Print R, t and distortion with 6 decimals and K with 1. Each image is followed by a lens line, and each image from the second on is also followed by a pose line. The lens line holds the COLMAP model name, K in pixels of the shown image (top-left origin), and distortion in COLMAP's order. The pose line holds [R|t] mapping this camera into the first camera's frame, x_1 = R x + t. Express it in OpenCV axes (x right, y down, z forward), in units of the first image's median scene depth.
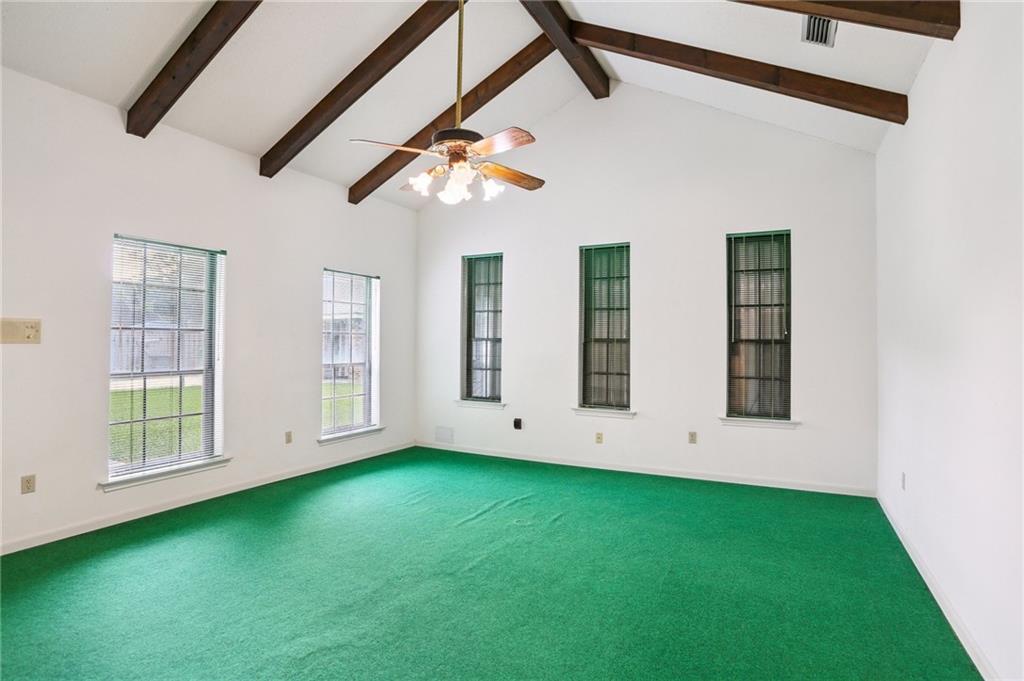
lens RADIAL K [[556.6, 0, 512.0], [0, 556.6, 340.5], [0, 0, 1]] dist [-0.000388, -0.000020]
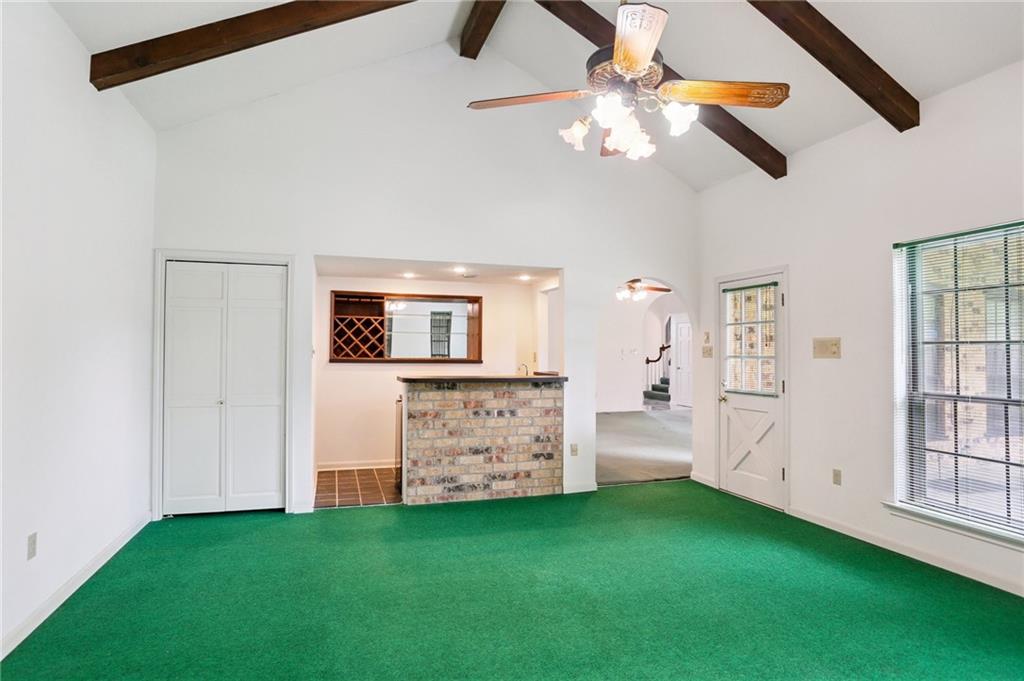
lens RADIAL K [[577.5, 0, 512.0], [0, 577.5, 340.5], [0, 0, 1]] dist [0.000947, 0.000199]
pose [[-0.713770, -0.025435, -0.699918, 0.499708], [-0.008287, 0.999577, -0.027875, 0.006727], [0.700331, -0.014096, -0.713679, 1.407853]]
